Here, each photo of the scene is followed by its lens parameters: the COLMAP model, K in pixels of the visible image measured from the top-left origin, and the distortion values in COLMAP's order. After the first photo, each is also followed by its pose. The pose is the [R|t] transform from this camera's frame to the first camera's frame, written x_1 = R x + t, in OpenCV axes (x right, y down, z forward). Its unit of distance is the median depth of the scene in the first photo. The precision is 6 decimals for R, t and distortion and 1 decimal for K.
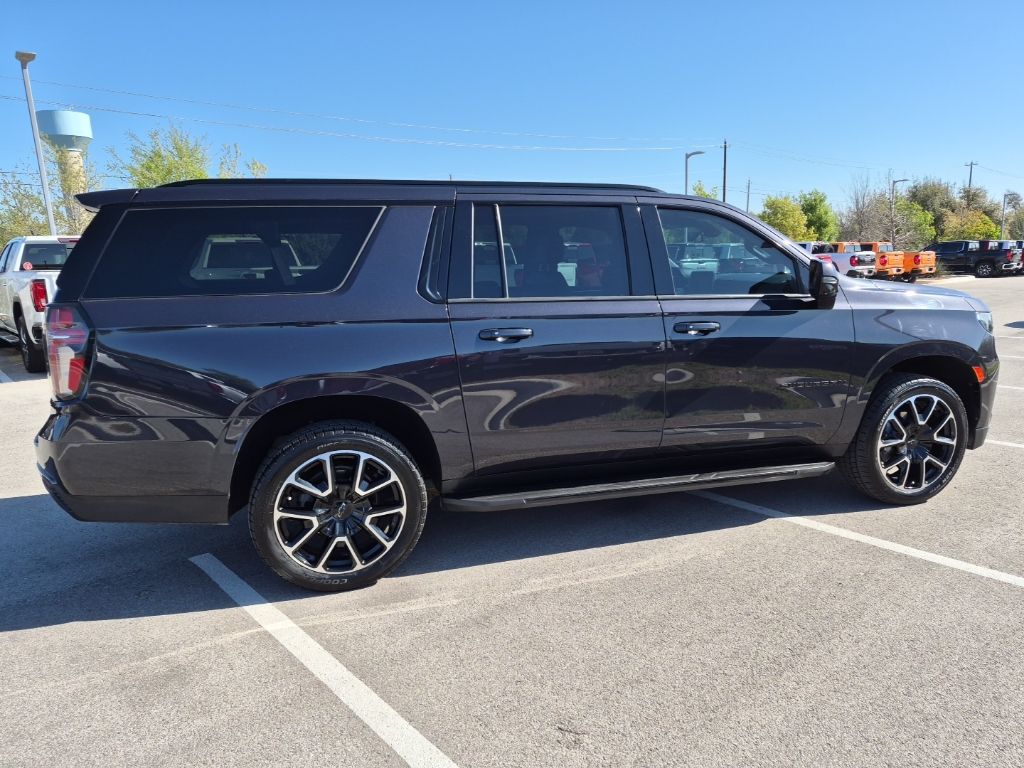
lens RADIAL K [[694.3, 0, 516.8], [0, 694.3, 379.5], [0, 0, 1]] dist [0.078964, -0.086105]
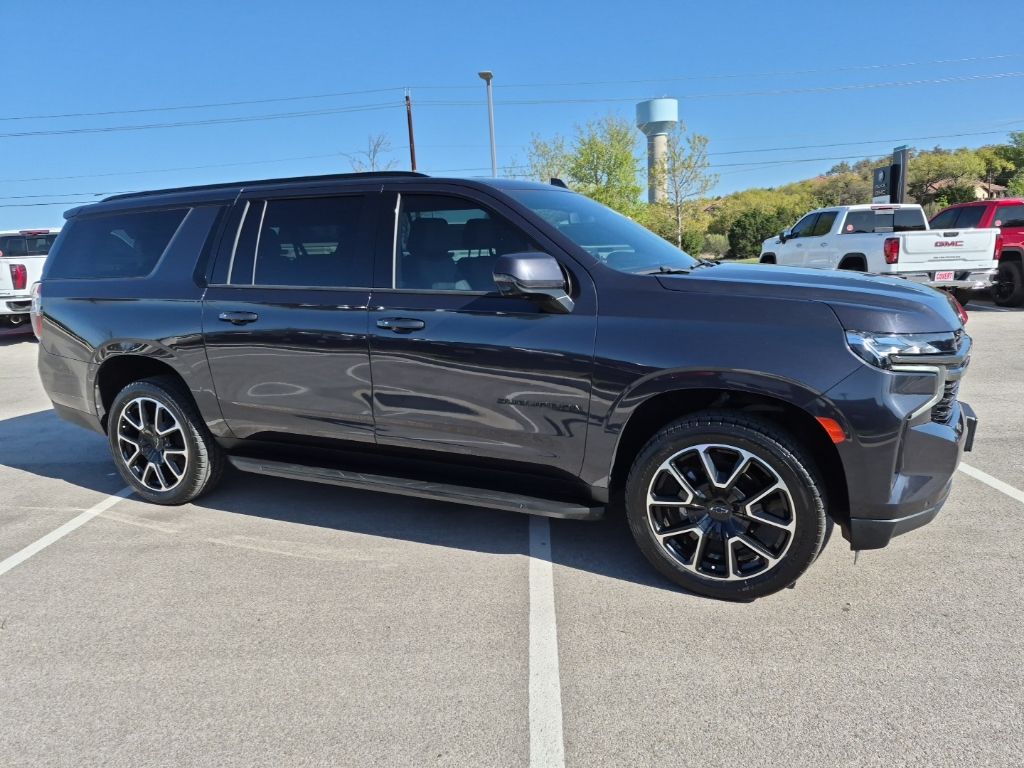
lens RADIAL K [[691.4, 0, 512.0], [0, 691.4, 384.0], [0, 0, 1]] dist [0.080397, -0.085614]
pose [[0.740754, 0.124064, -0.660221, 1.097516], [-0.090842, 0.992271, 0.084538, -0.096225], [0.665606, -0.002646, 0.746299, 0.455961]]
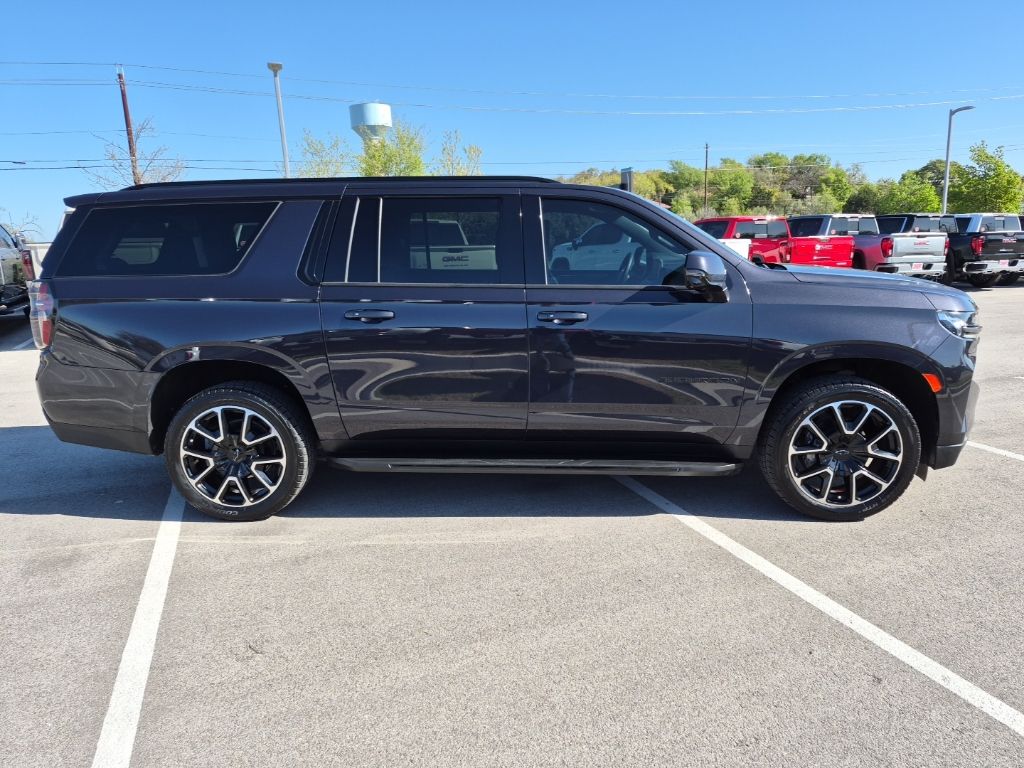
lens RADIAL K [[691.4, 0, 512.0], [0, 691.4, 384.0], [0, 0, 1]] dist [0.080397, -0.085614]
pose [[0.938877, 0.071519, -0.336743, 0.595856], [-0.057488, 0.997019, 0.051468, -0.026519], [0.339420, -0.028964, 0.940189, 0.025072]]
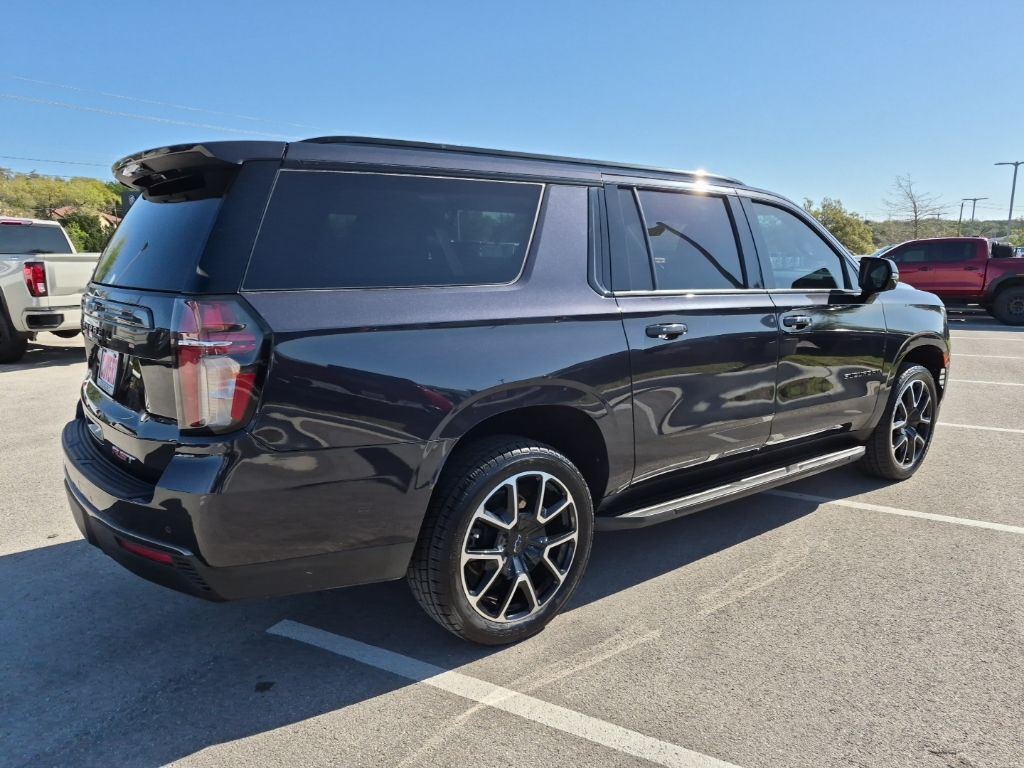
lens RADIAL K [[699.3, 0, 497.2], [0, 699.3, 369.5], [0, 0, 1]] dist [0.081818, -0.089259]
pose [[0.938762, -0.033622, 0.342921, -0.550853], [0.037689, 0.999276, -0.005200, -0.017686], [-0.342498, 0.017806, 0.939350, 0.213984]]
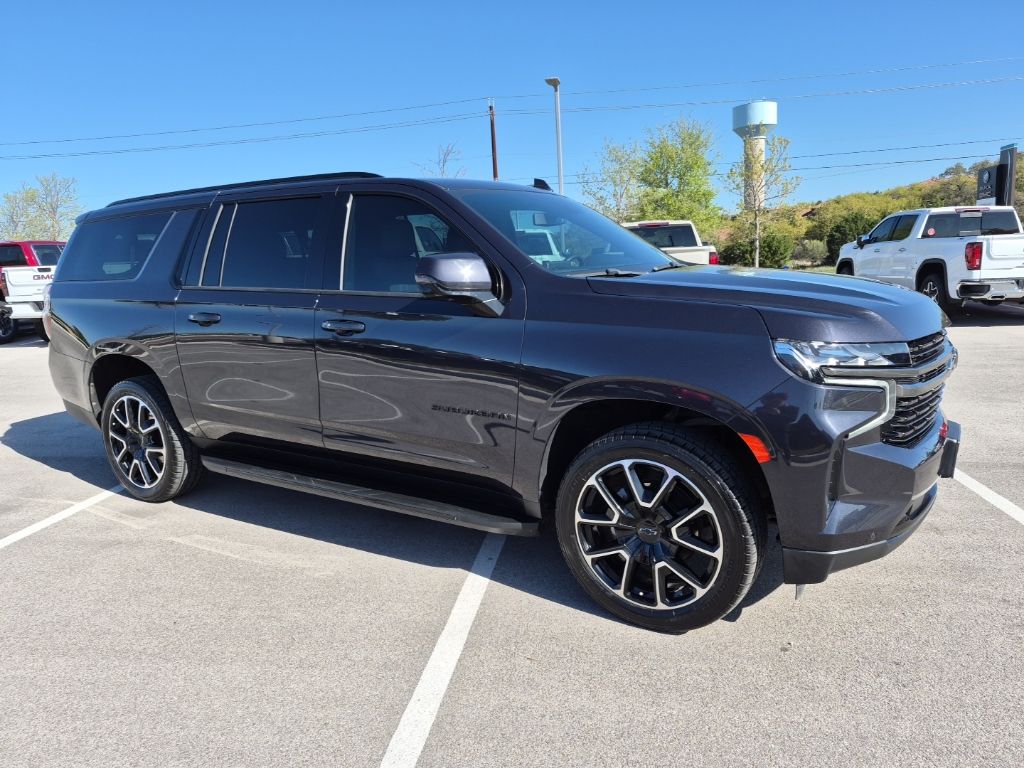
lens RADIAL K [[694.3, 0, 516.8], [0, 694.3, 379.5], [0, 0, 1]] dist [0.078964, -0.086105]
pose [[0.656915, 0.127304, -0.743139, 1.212236], [-0.102505, 0.991571, 0.079251, -0.112145], [0.746964, 0.024114, 0.664427, 0.629738]]
